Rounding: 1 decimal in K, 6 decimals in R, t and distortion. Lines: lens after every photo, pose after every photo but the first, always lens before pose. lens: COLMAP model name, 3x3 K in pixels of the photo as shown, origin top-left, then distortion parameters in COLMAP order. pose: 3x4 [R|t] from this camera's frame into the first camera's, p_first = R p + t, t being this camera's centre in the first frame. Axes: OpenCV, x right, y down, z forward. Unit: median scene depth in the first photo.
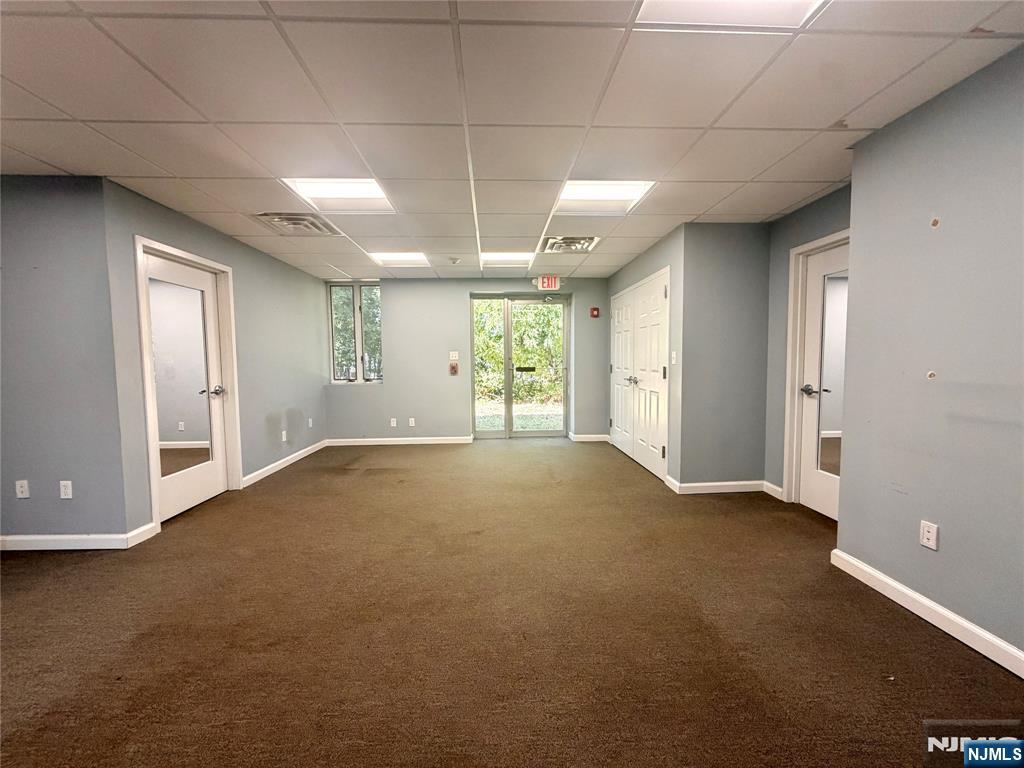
lens RADIAL K [[407.4, 0, 512.0], [0, 407.4, 384.0], [0, 0, 1]] dist [-0.021520, 0.000210]
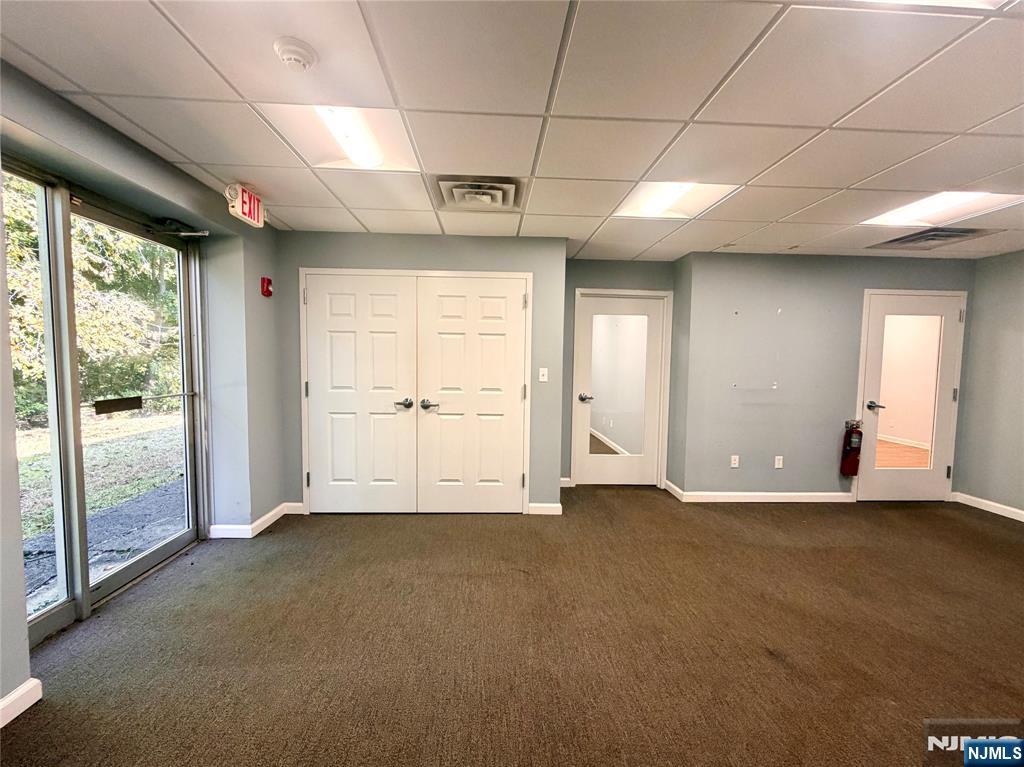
lens RADIAL K [[407.4, 0, 512.0], [0, 407.4, 383.5], [0, 0, 1]] dist [-0.021520, 0.000210]
pose [[0.005630, -0.047482, 0.998856, -0.505983], [0.040668, 0.998057, 0.047214, -0.086910], [-0.999157, 0.040356, 0.007550, 0.996231]]
